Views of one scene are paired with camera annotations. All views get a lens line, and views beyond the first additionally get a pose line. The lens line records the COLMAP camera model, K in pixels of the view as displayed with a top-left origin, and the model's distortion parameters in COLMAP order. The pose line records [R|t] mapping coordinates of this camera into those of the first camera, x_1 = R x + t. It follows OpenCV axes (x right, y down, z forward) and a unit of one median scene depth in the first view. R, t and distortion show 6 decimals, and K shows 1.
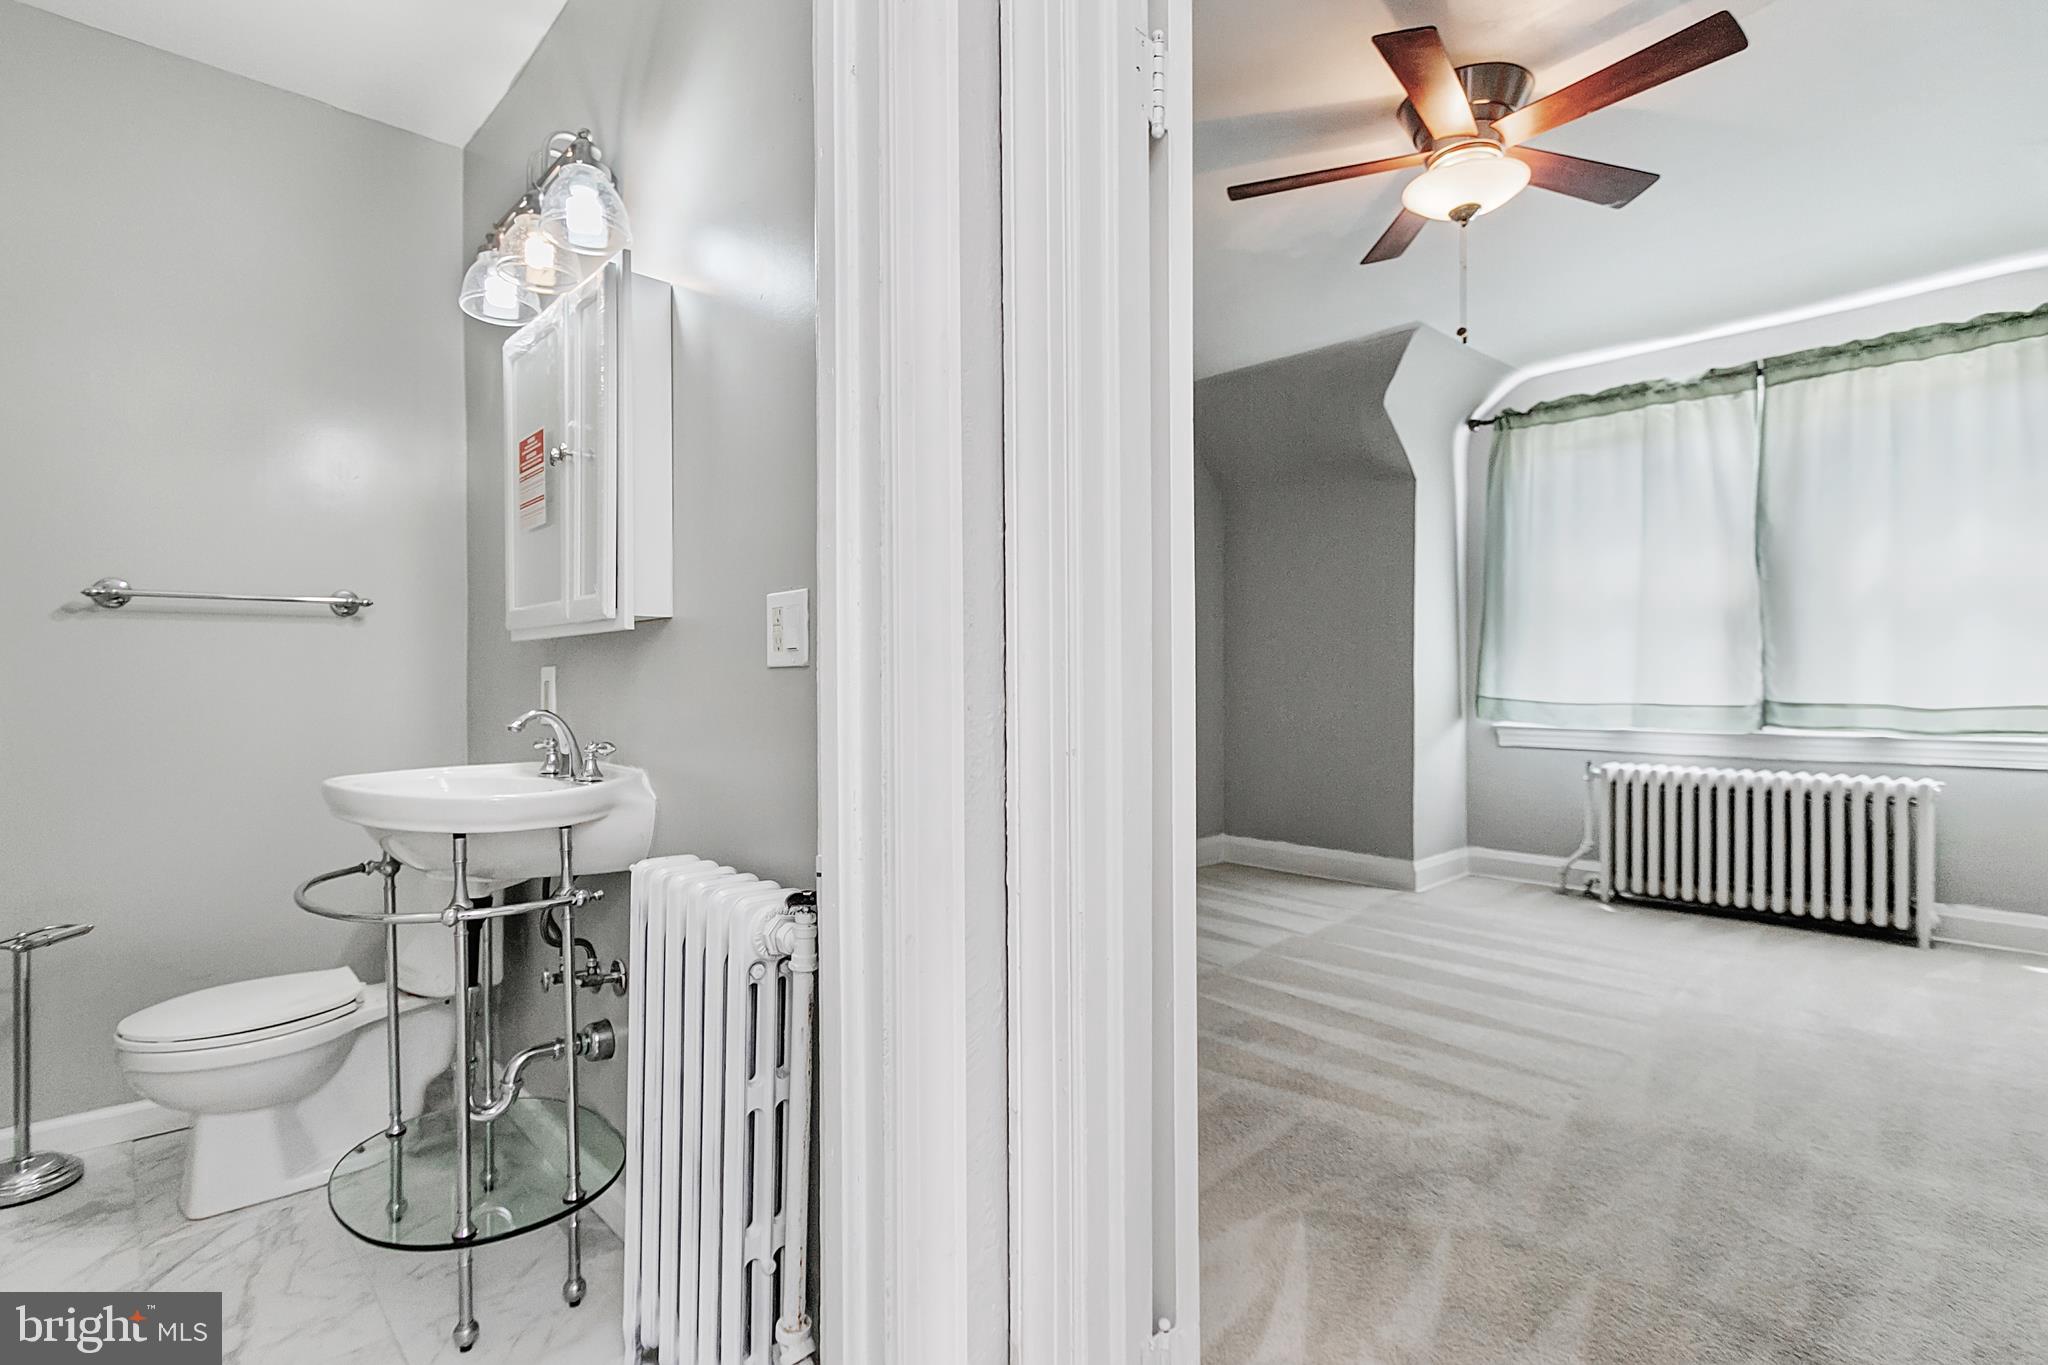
lens RADIAL K [[970.4, 0, 1020.3], [0, 970.4, 685.4], [0, 0, 1]] dist [0.006715, -0.005349]
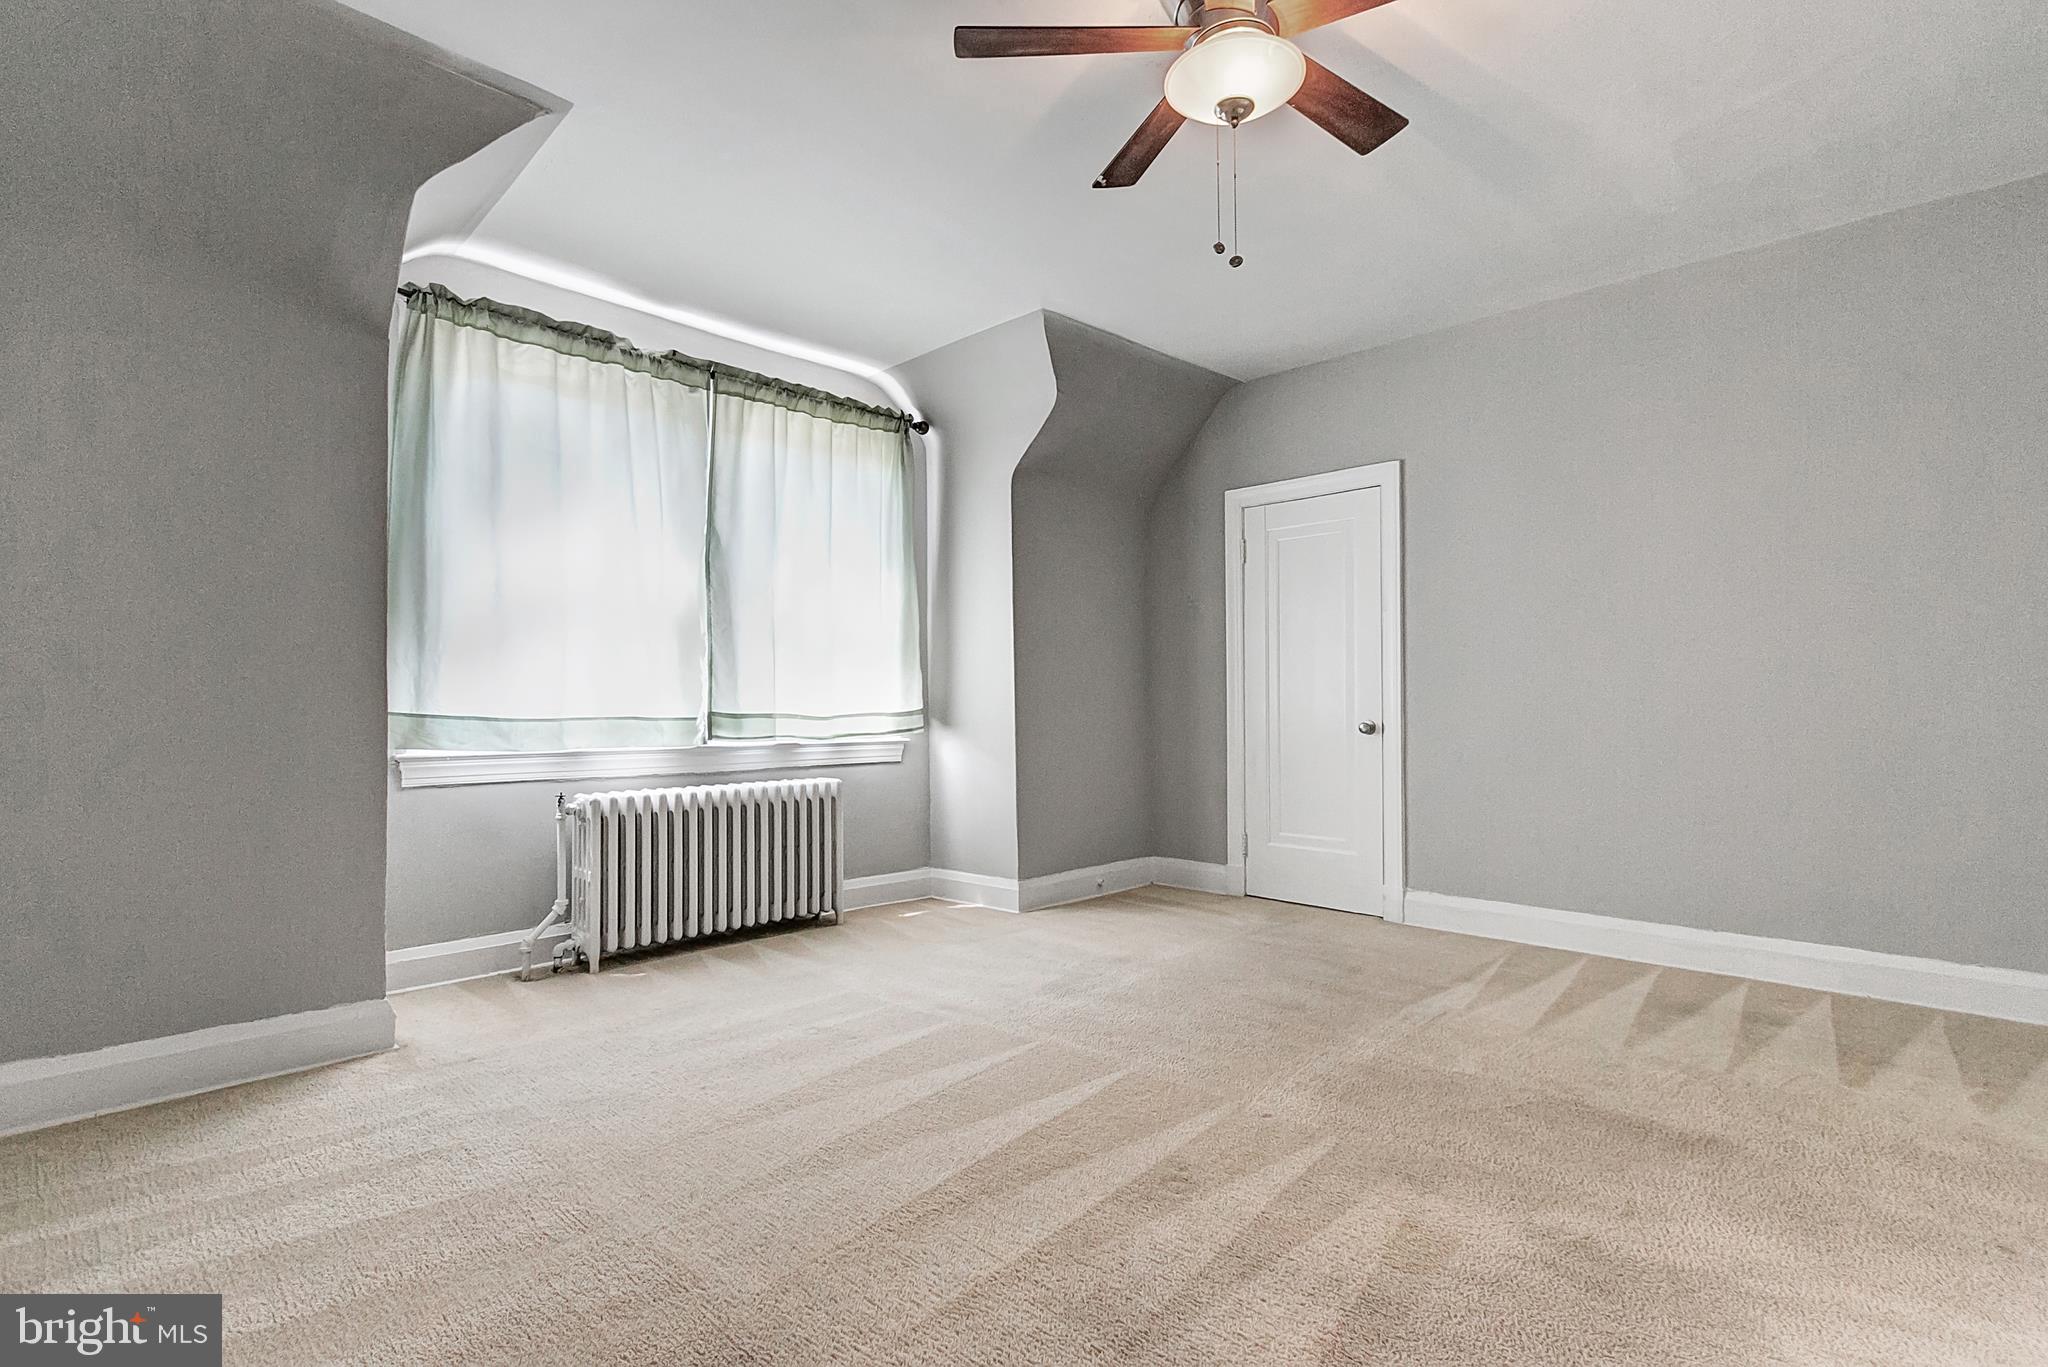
lens RADIAL K [[970.4, 0, 1015.1], [0, 970.4, 689.3], [0, 0, 1]] dist [0.006715, -0.005349]
pose [[-0.032008, 0.026706, 0.999131, -0.204747], [0.010839, 0.999593, -0.026371, 0.020834], [-0.999429, 0.009986, -0.032285, 0.710695]]
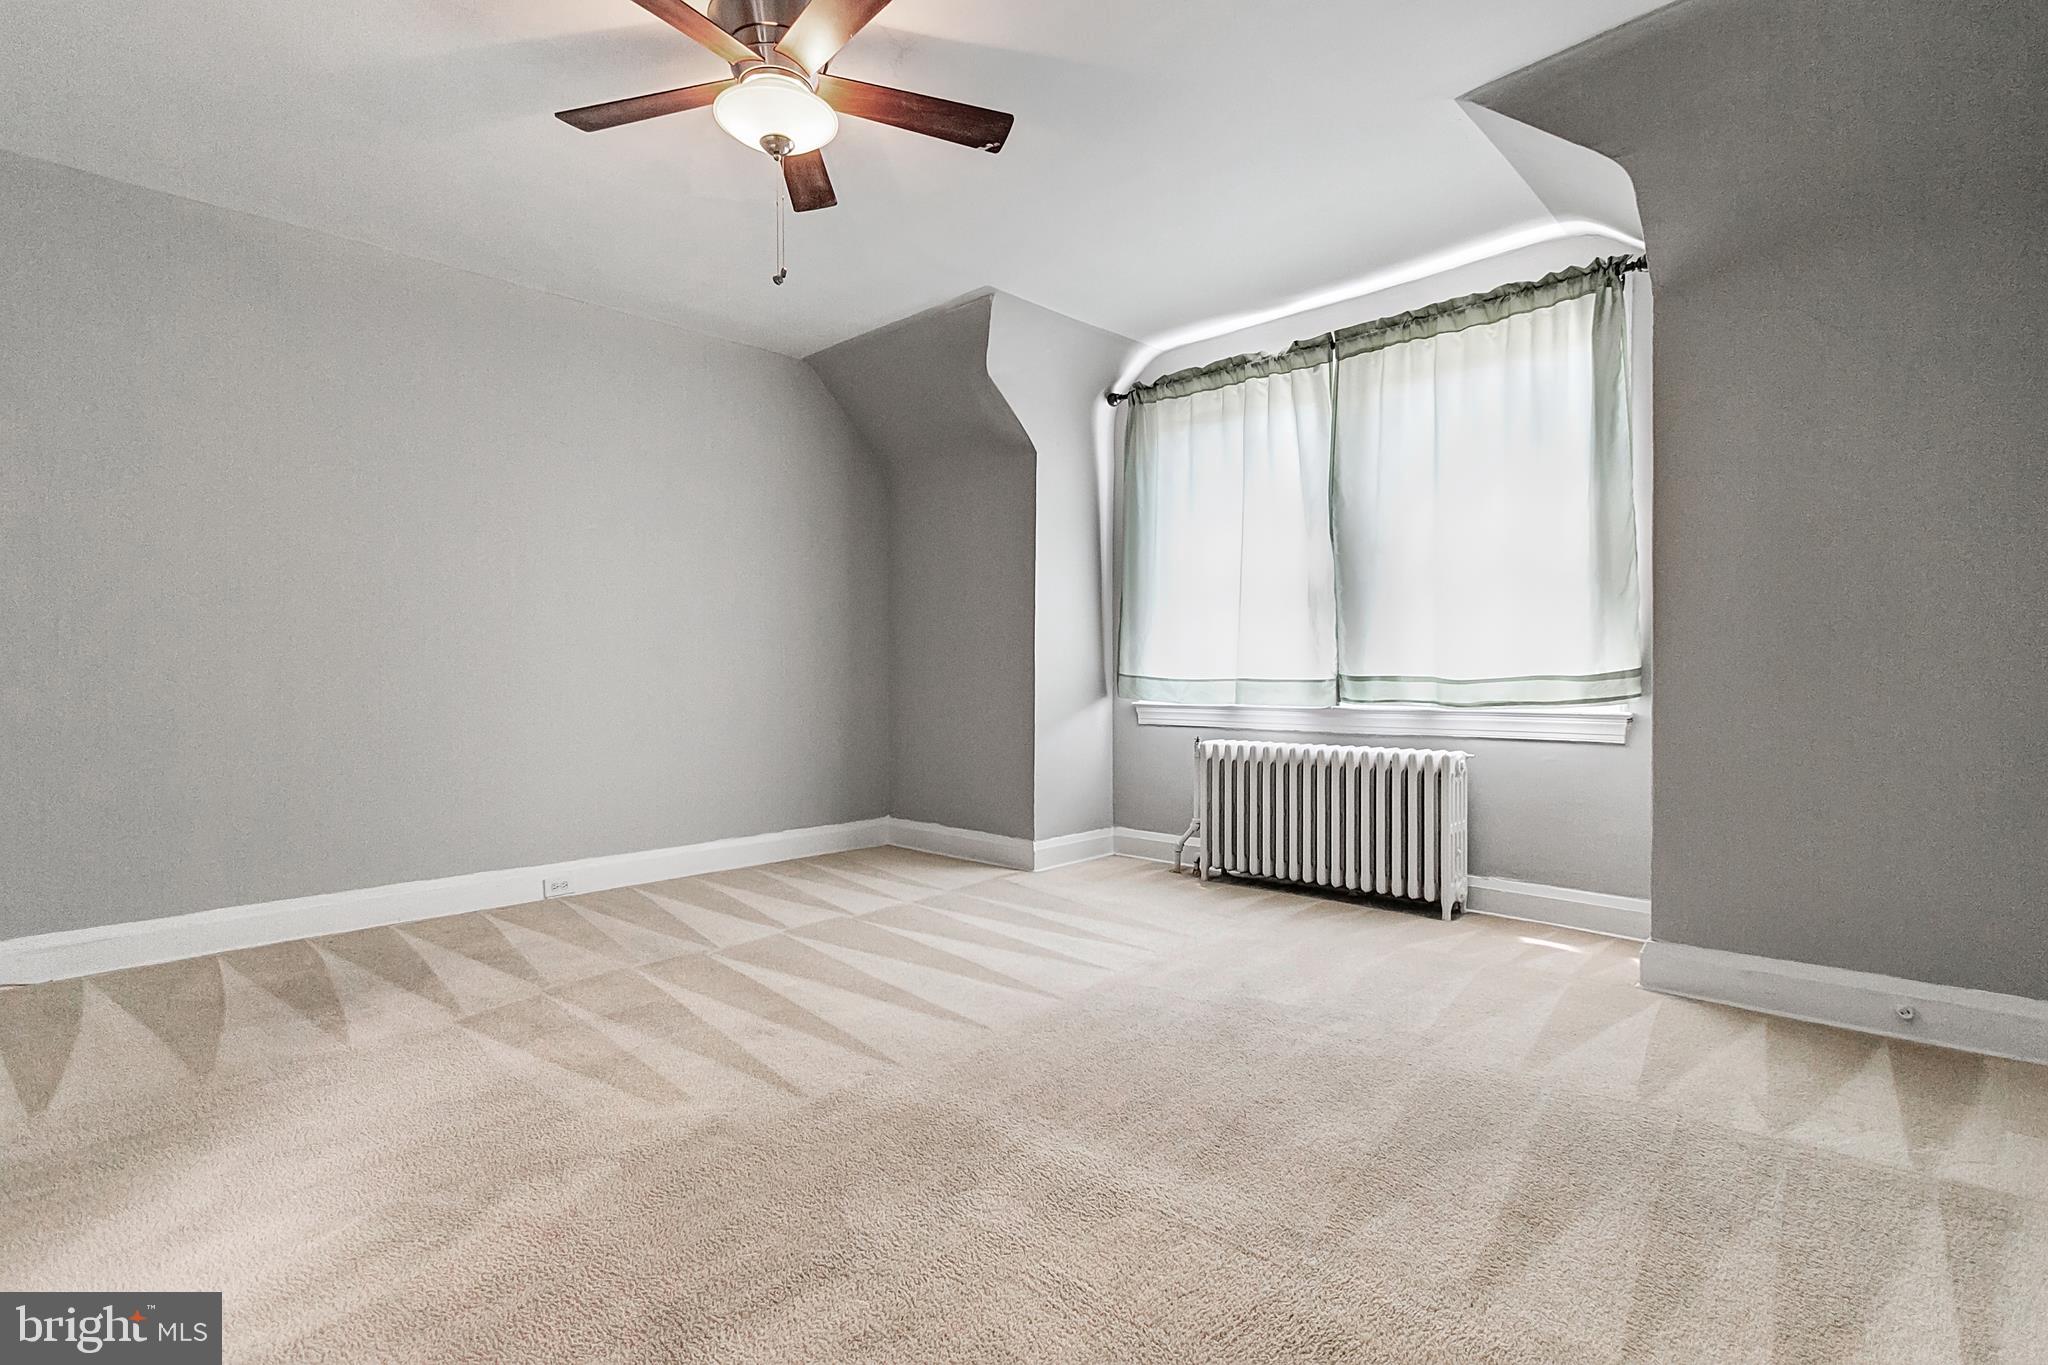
lens RADIAL K [[970.4, 0, 1025.6], [0, 970.4, 684.1], [0, 0, 1]] dist [0.006715, -0.005349]
pose [[0.998691, -0.000623, 0.051140, 0.384251], [0.000499, 0.999997, 0.002440, 0.021837], [-0.051141, -0.002412, 0.998689, 0.022140]]
